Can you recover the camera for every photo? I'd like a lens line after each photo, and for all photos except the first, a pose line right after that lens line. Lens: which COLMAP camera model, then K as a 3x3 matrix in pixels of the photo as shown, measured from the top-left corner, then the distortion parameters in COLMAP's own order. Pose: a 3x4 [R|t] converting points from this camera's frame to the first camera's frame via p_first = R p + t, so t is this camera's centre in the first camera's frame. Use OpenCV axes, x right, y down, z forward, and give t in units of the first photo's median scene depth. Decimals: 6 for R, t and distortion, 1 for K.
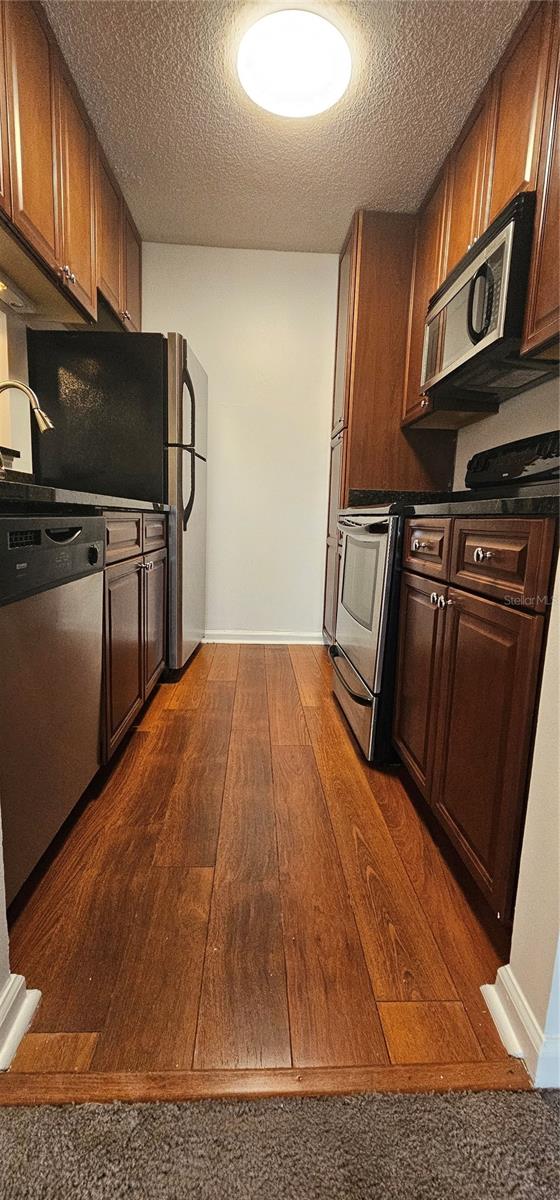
lens RADIAL K [[492.3, 0, 271.4], [0, 492.3, 600.0], [0, 0, 1]] dist [0.002926, -0.000421]
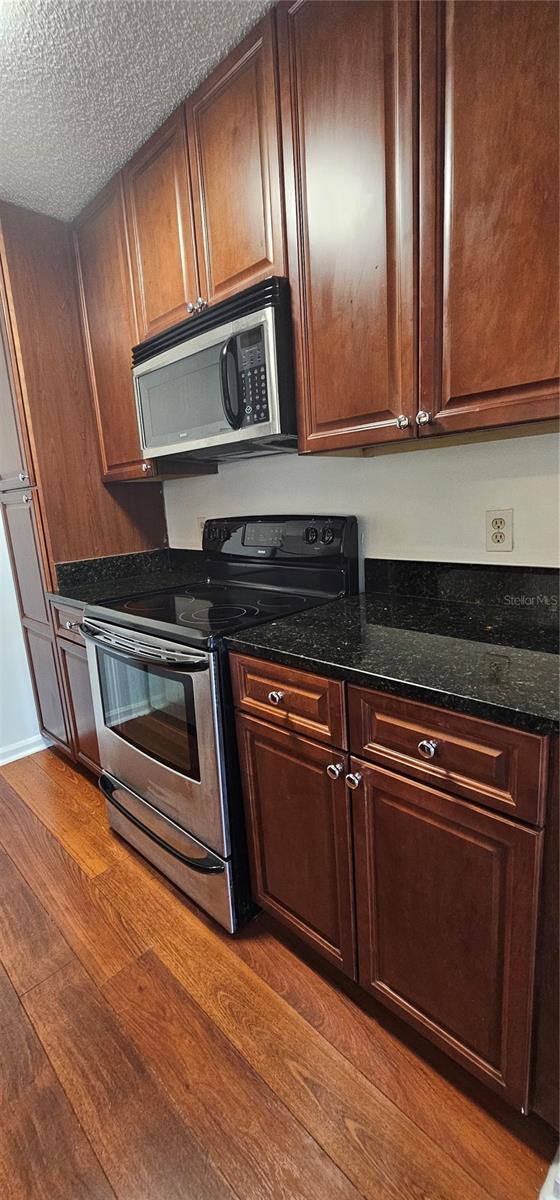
lens RADIAL K [[493.4, 0, 274.1], [0, 493.4, 599.7], [0, 0, 1]] dist [-0.001612, -0.000182]
pose [[0.732435, -0.215614, 0.645794, -0.135900], [0.197289, 0.975047, 0.101784, -0.239019], [-0.651626, 0.052858, 0.756697, 0.247286]]
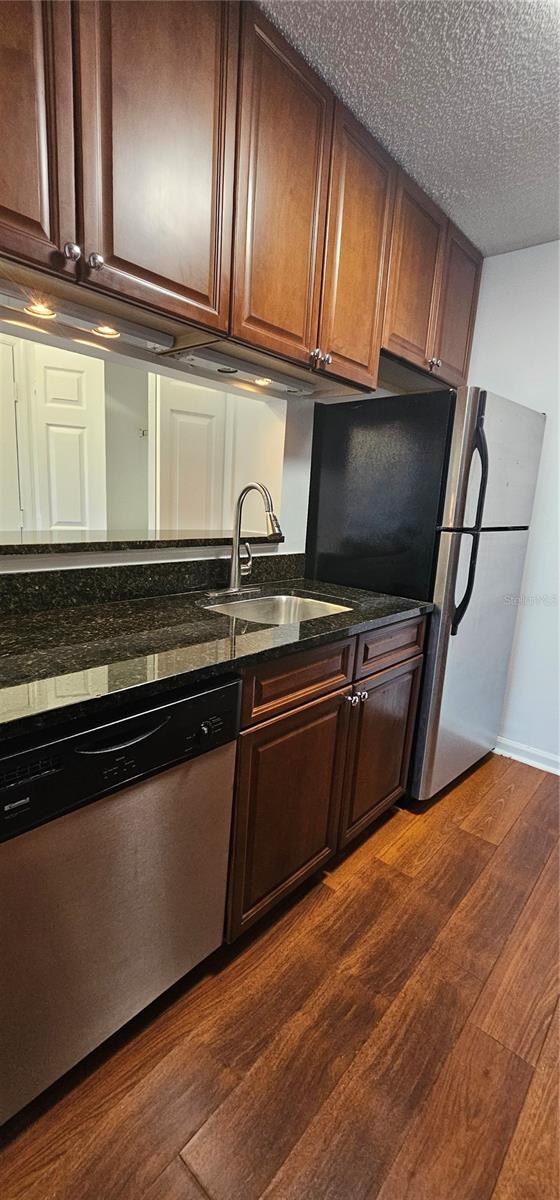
lens RADIAL K [[492.3, 0, 271.4], [0, 492.3, 600.0], [0, 0, 1]] dist [0.002926, -0.000421]
pose [[0.722082, 0.141121, -0.677262, 0.159512], [-0.140500, 0.988486, 0.056172, -0.234102], [0.677391, 0.054594, 0.733595, 0.275420]]
